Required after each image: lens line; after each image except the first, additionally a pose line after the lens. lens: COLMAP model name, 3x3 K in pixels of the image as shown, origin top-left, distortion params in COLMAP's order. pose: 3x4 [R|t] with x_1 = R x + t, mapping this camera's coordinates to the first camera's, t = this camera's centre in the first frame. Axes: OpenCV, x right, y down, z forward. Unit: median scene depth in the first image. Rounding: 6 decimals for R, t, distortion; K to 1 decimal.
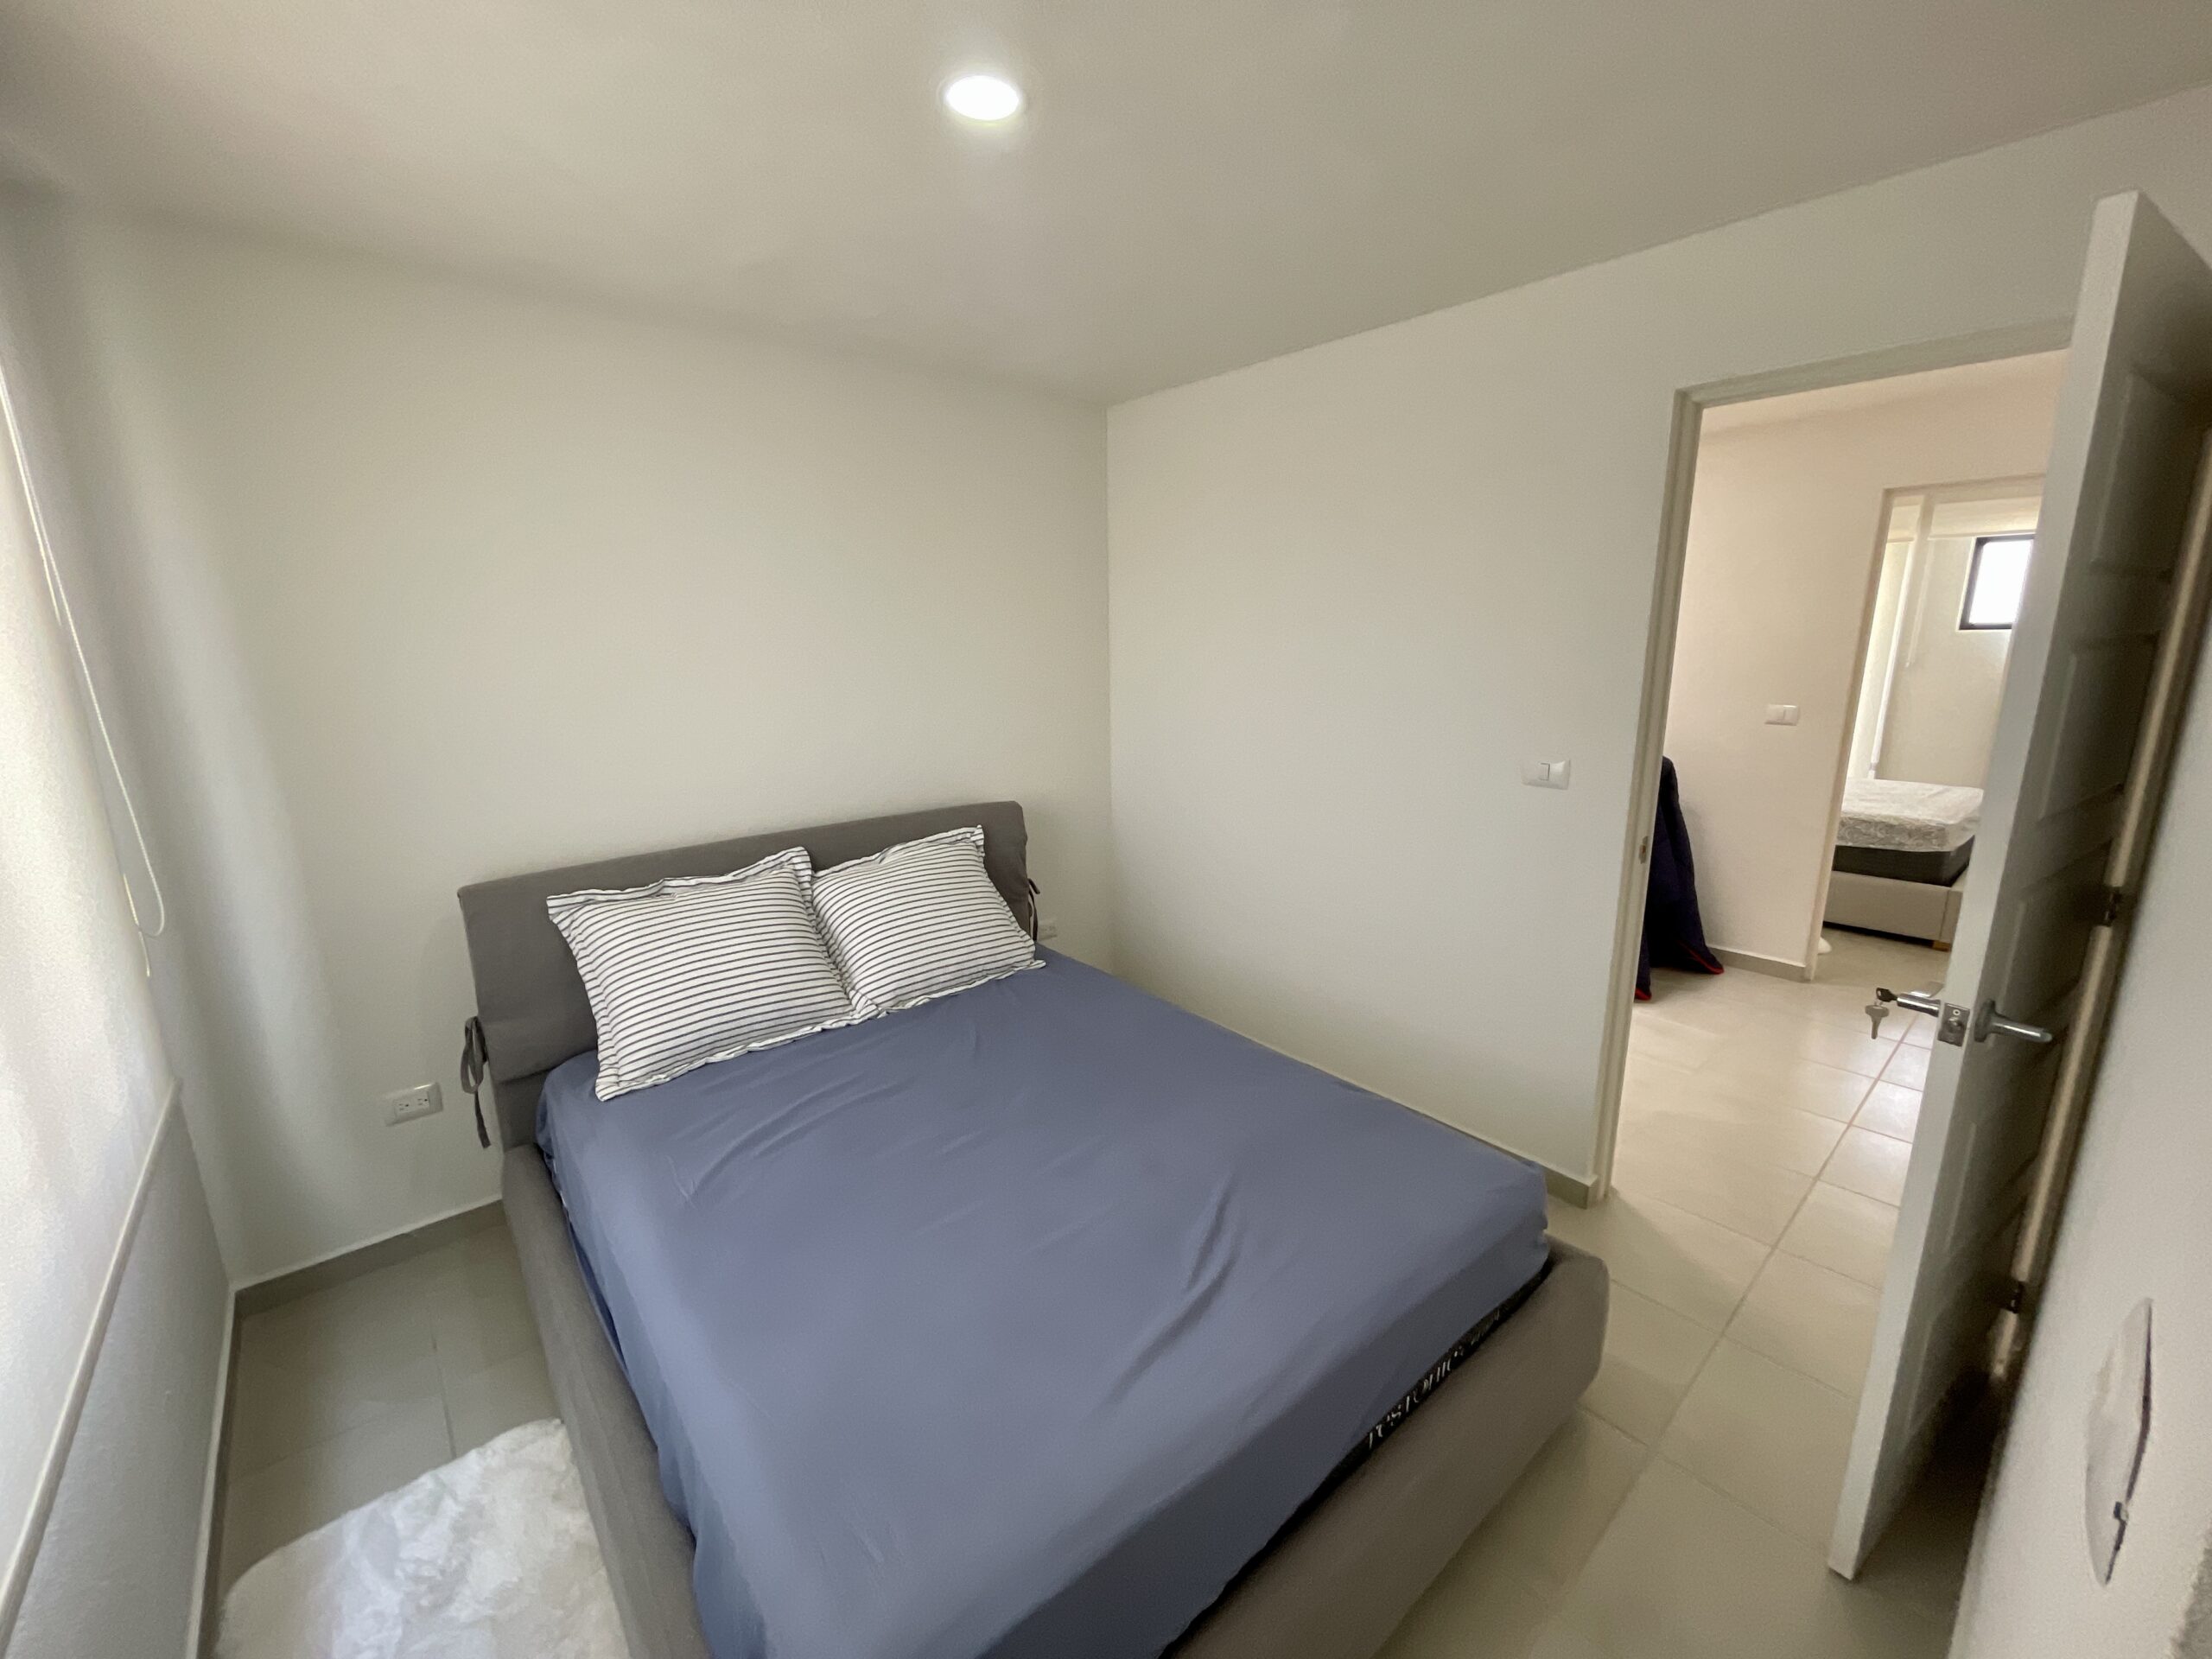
lens RADIAL K [[892.8, 0, 1101.1], [0, 892.8, 835.7], [0, 0, 1]] dist [-0.001396, -0.000030]
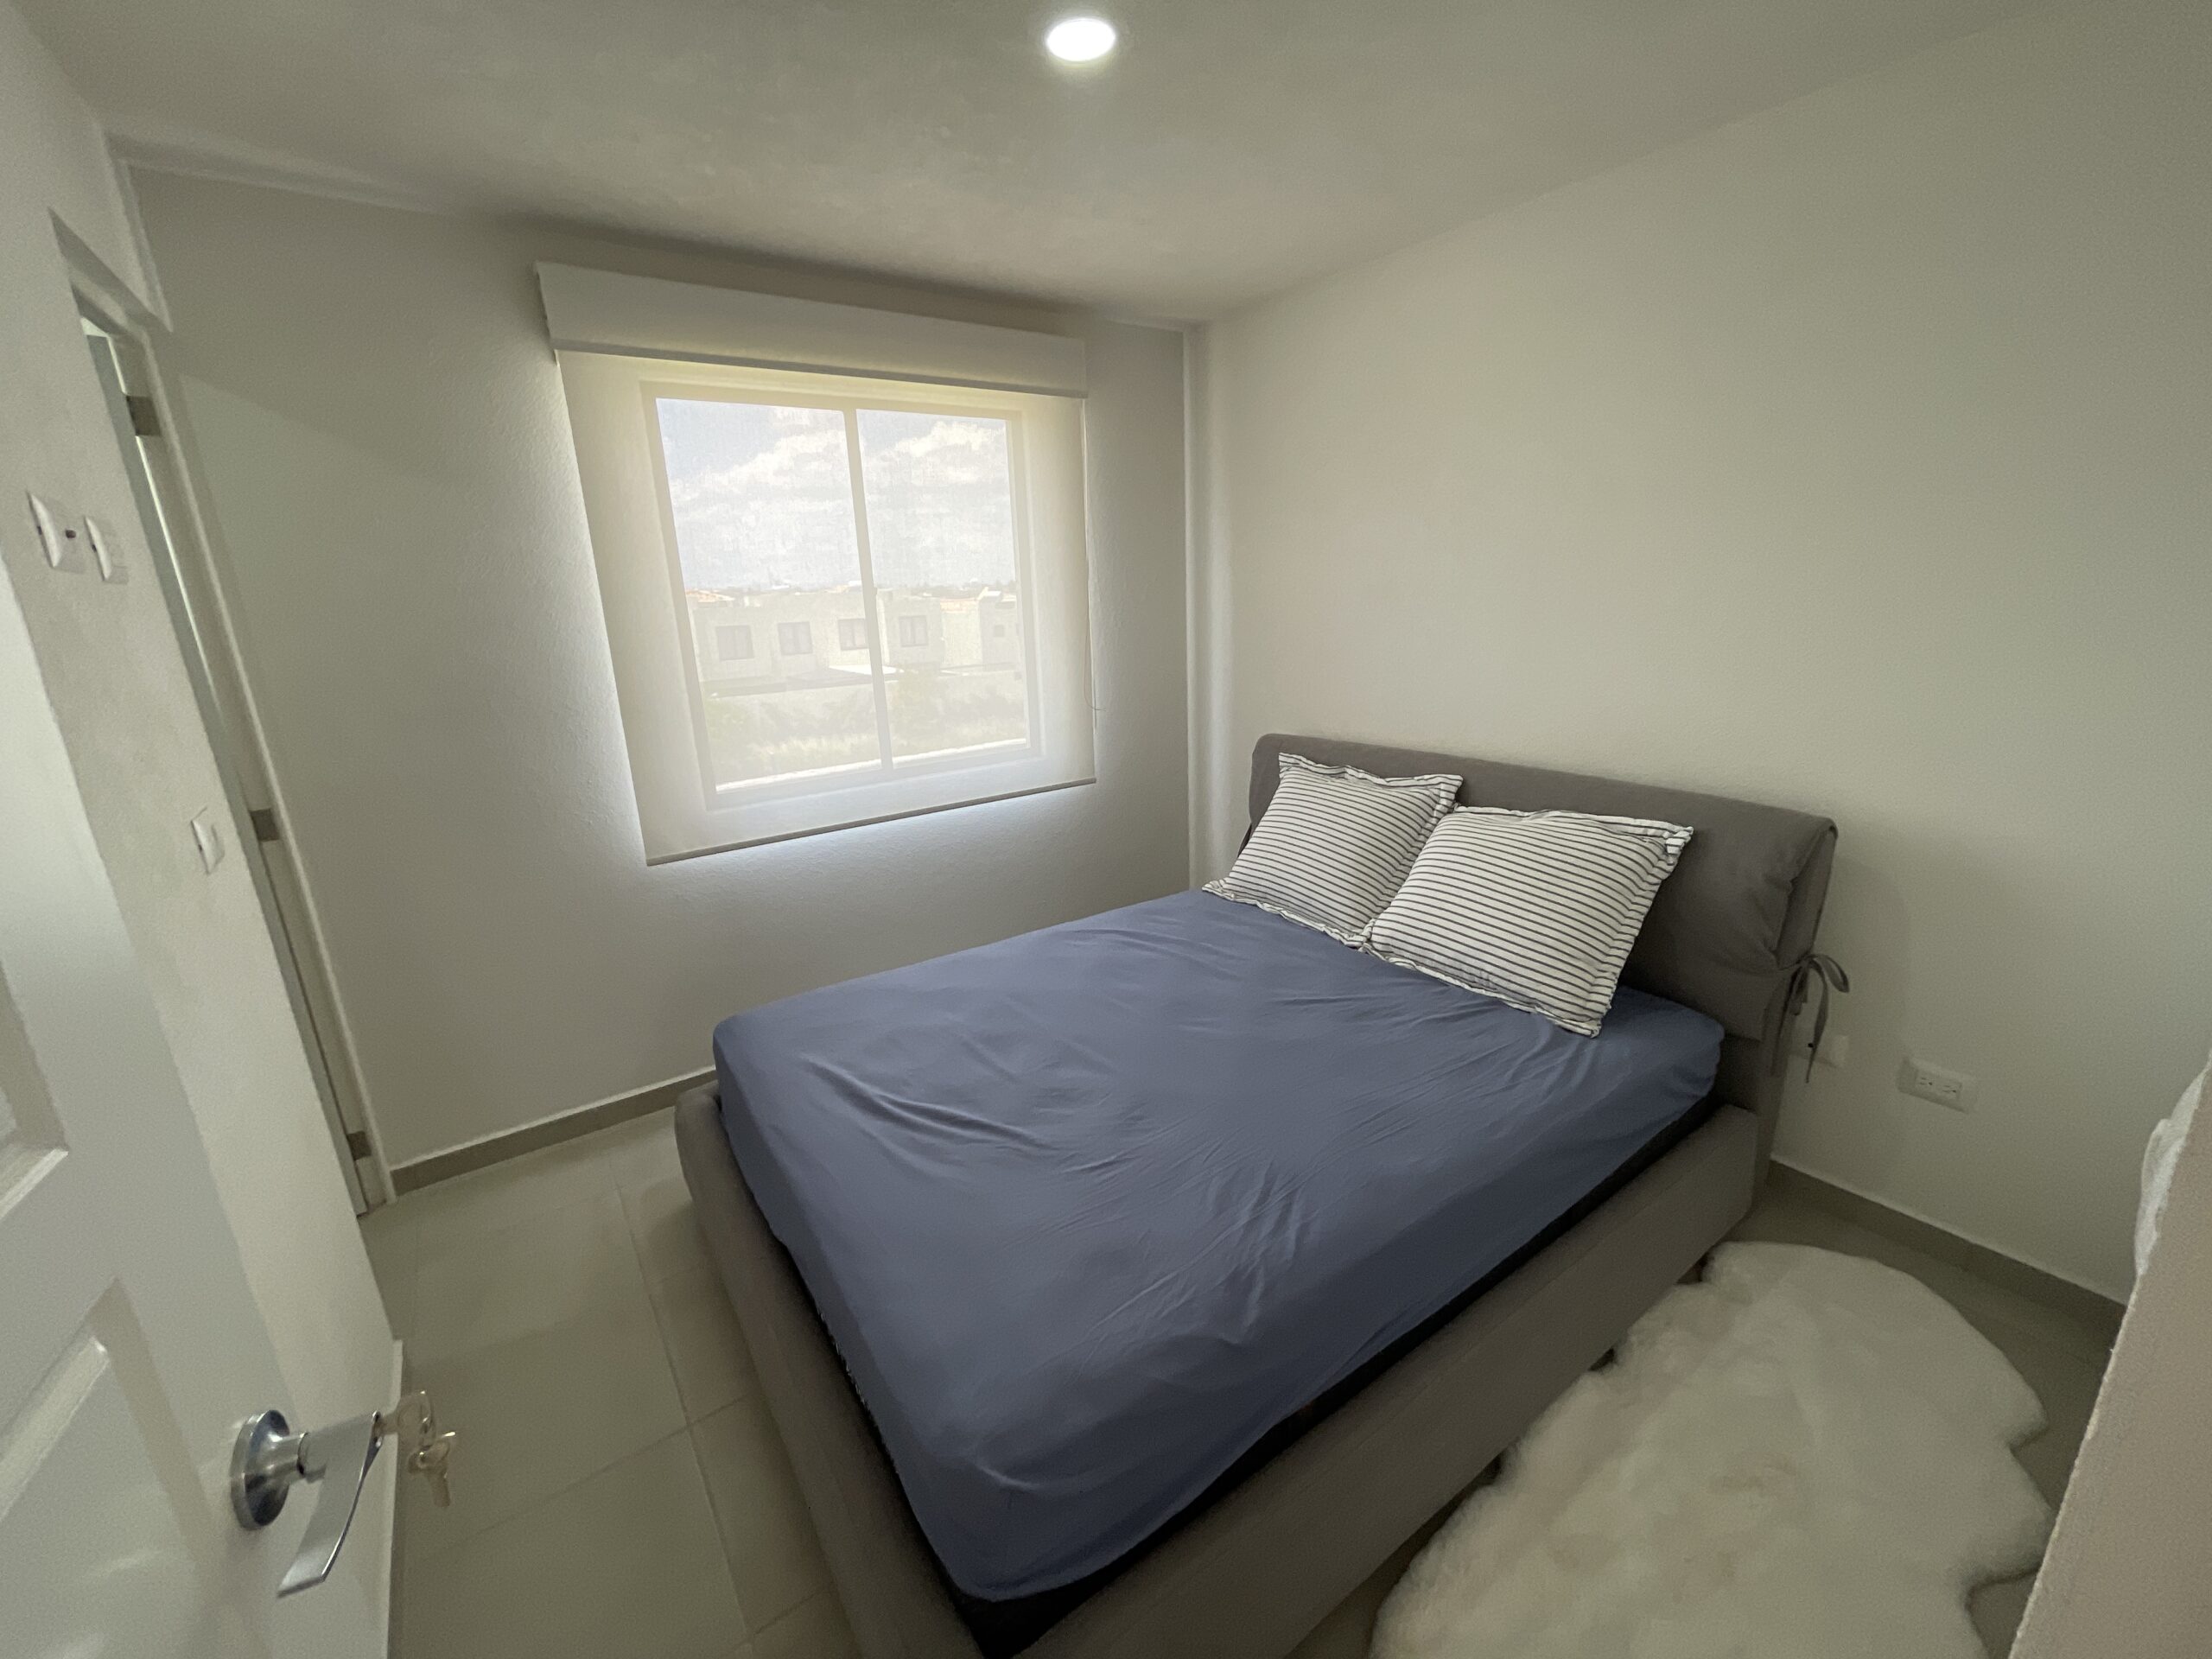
lens RADIAL K [[892.8, 0, 1098.5], [0, 892.8, 830.6], [0, 0, 1]] dist [-0.001396, -0.000030]
pose [[-0.109532, 0.276926, -0.954628, 0.689394], [-0.178897, 0.939231, 0.292985, -0.156915], [0.977752, 0.202871, -0.053335, 0.764748]]
